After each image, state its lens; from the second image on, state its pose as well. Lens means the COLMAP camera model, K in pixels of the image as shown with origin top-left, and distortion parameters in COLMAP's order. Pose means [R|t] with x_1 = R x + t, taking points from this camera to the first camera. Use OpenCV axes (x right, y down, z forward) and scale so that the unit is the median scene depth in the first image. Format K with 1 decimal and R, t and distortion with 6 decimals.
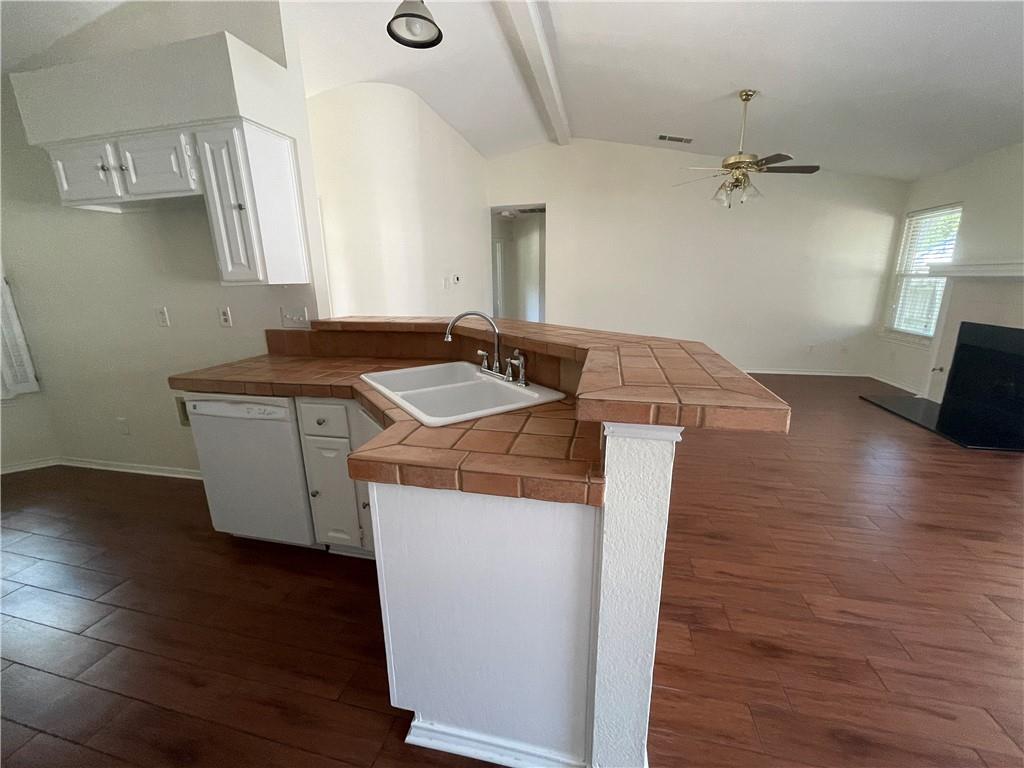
lens RADIAL K [[412.8, 0, 508.5], [0, 412.8, 381.7], [0, 0, 1]] dist [-0.002666, 0.000576]
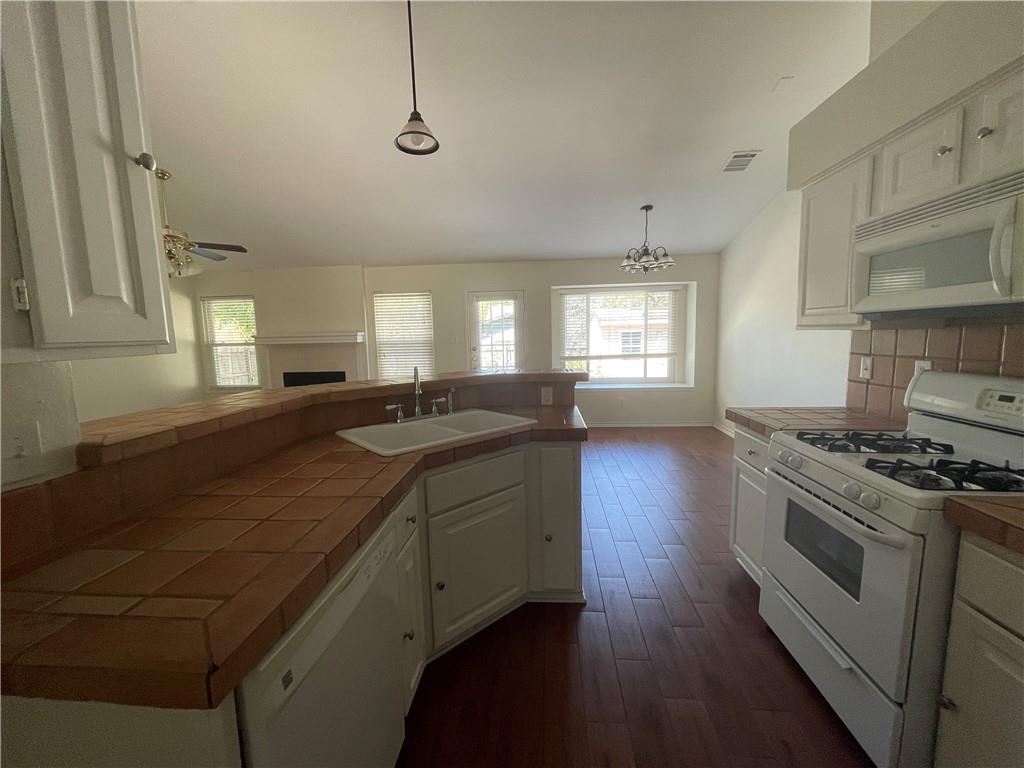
lens RADIAL K [[412.8, 0, 510.0], [0, 412.8, 381.4], [0, 0, 1]] dist [-0.002666, 0.000576]
pose [[-0.148512, -0.091638, 0.984656, -0.609903], [0.262437, 0.956343, 0.128586, -0.100070], [-0.953452, 0.277506, -0.117979, 0.425044]]
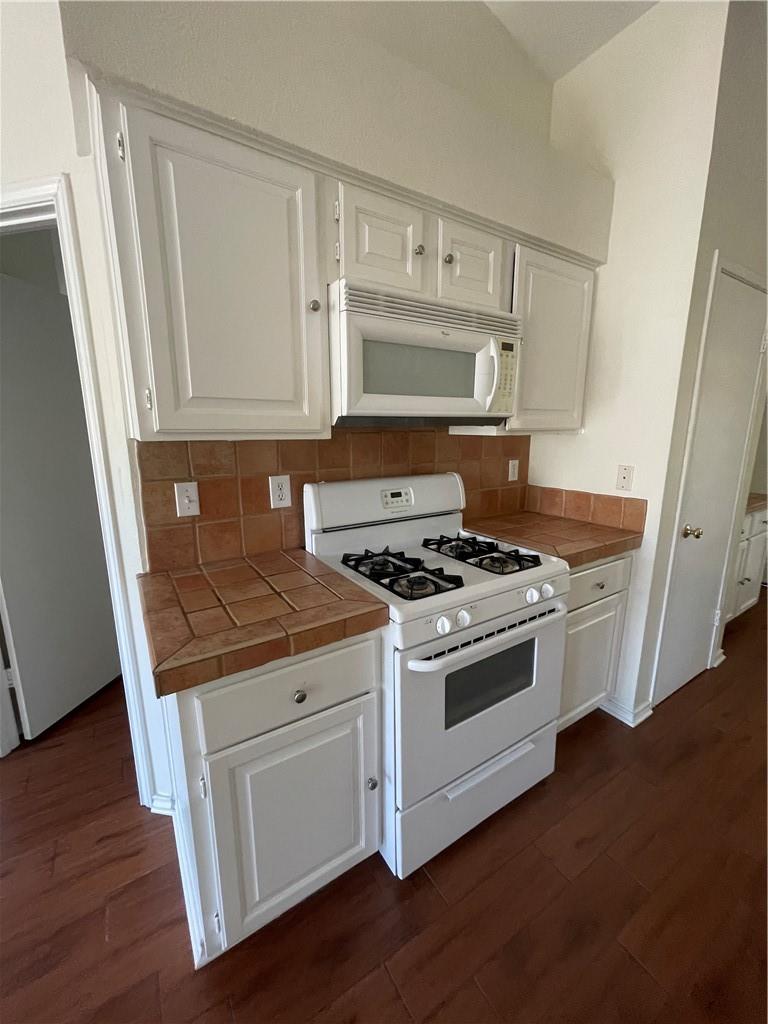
lens RADIAL K [[412.8, 0, 385.5], [0, 412.8, 509.1], [0, 0, 1]] dist [-0.002666, 0.000576]
pose [[-0.695347, 0.160496, -0.700524, 0.033121], [-0.158976, 0.916247, 0.367721, -0.069401], [0.700870, 0.367060, -0.611594, 0.228069]]
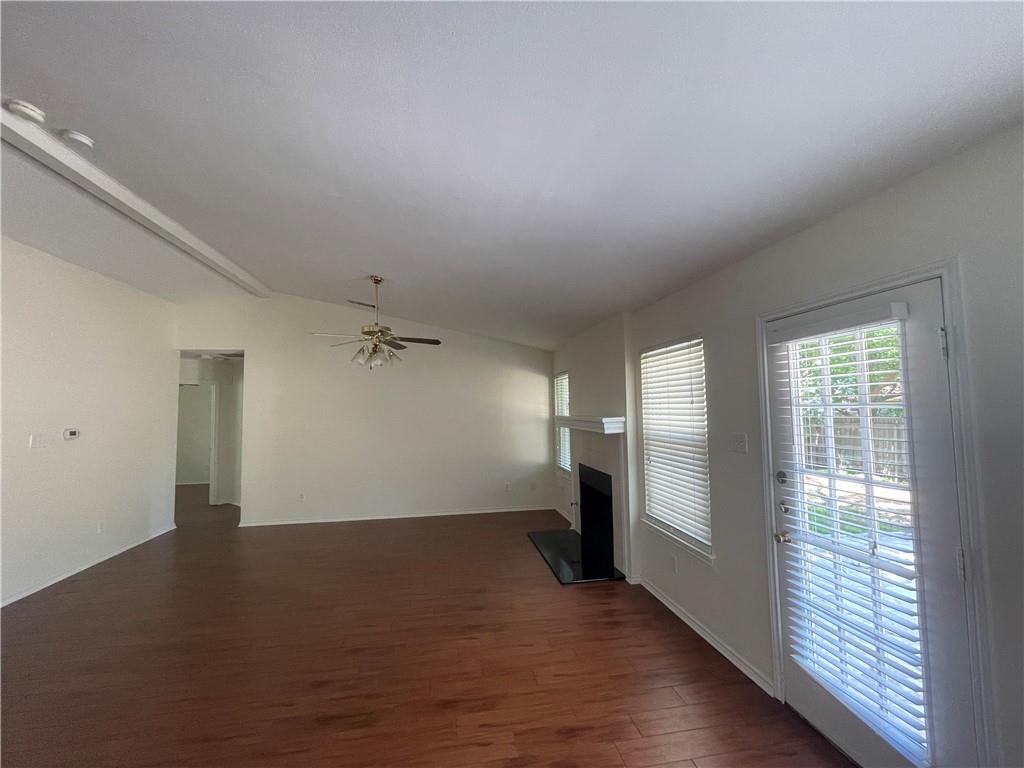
lens RADIAL K [[412.8, 0, 509.7], [0, 412.8, 380.3], [0, 0, 1]] dist [-0.002666, 0.000576]
pose [[0.920932, 0.027634, 0.388743, 0.471188], [0.094280, 0.952058, -0.291028, -0.046106], [-0.378148, 0.304668, 0.874175, -0.079243]]
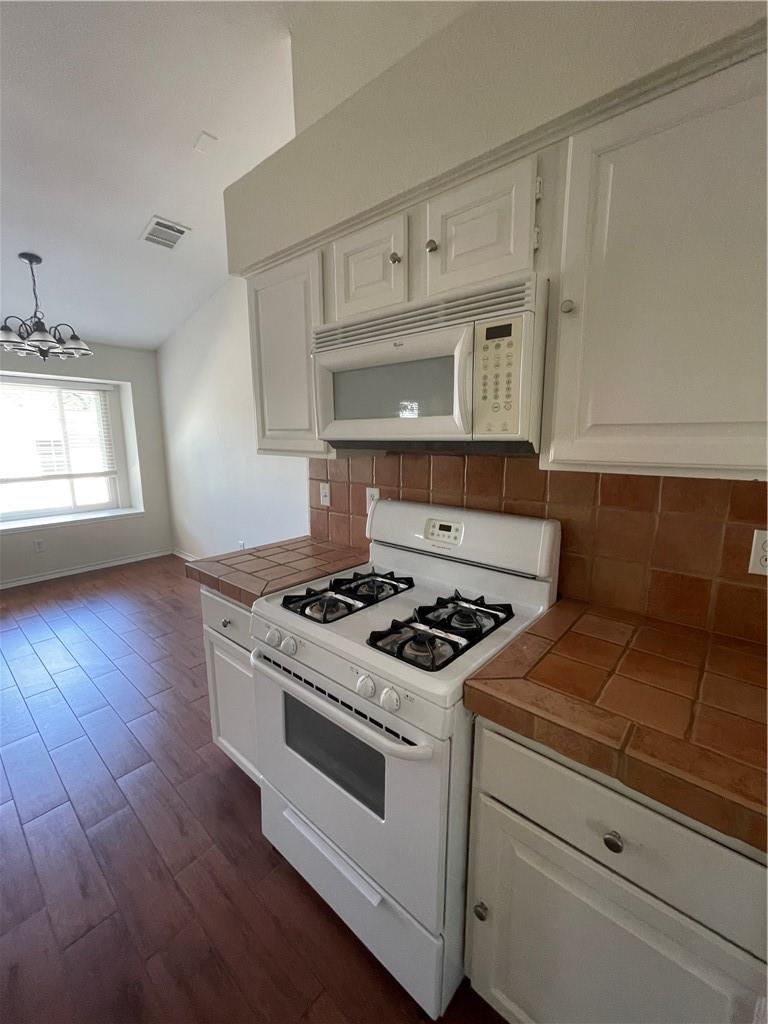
lens RADIAL K [[412.8, 0, 387.3], [0, 412.8, 508.8], [0, 0, 1]] dist [-0.002666, 0.000576]
pose [[-0.889517, -0.061406, 0.452756, -0.434963], [0.125557, 0.919926, 0.371445, -0.088831], [-0.439311, 0.387253, -0.810580, 0.290088]]
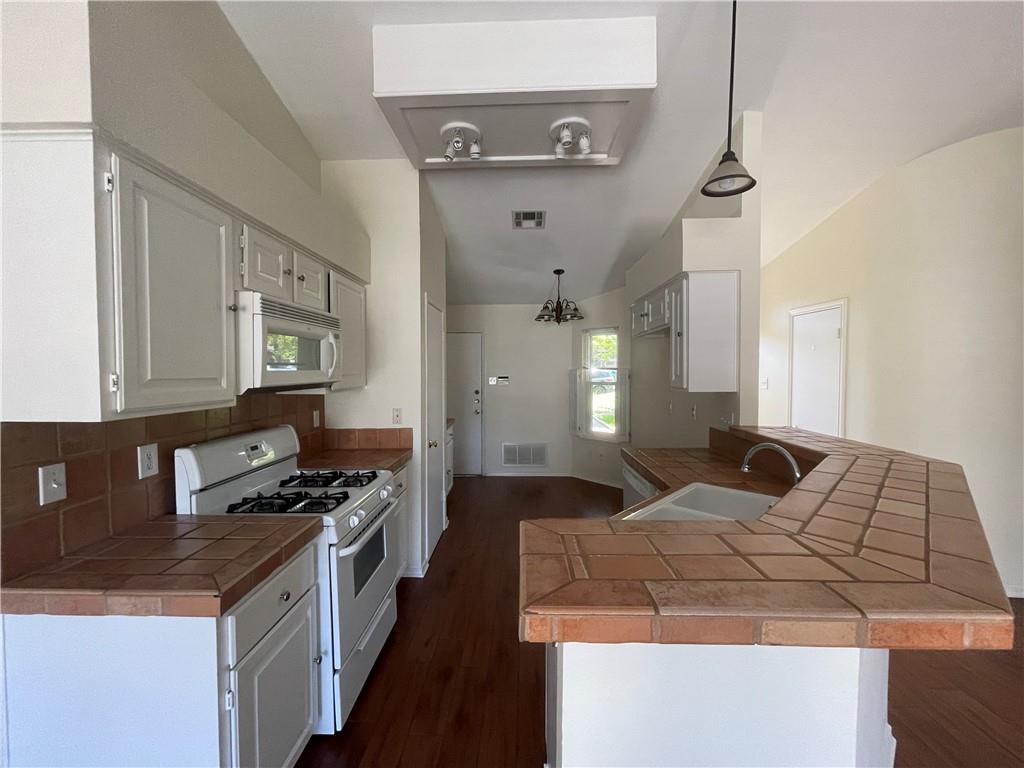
lens RADIAL K [[412.8, 0, 511.5], [0, 412.8, 381.2], [0, 0, 1]] dist [-0.002666, 0.000576]
pose [[0.205112, 0.044732, -0.977716, 0.298506], [-0.236403, 0.971641, -0.005141, -0.079327], [0.949759, 0.232190, 0.209870, 0.134825]]
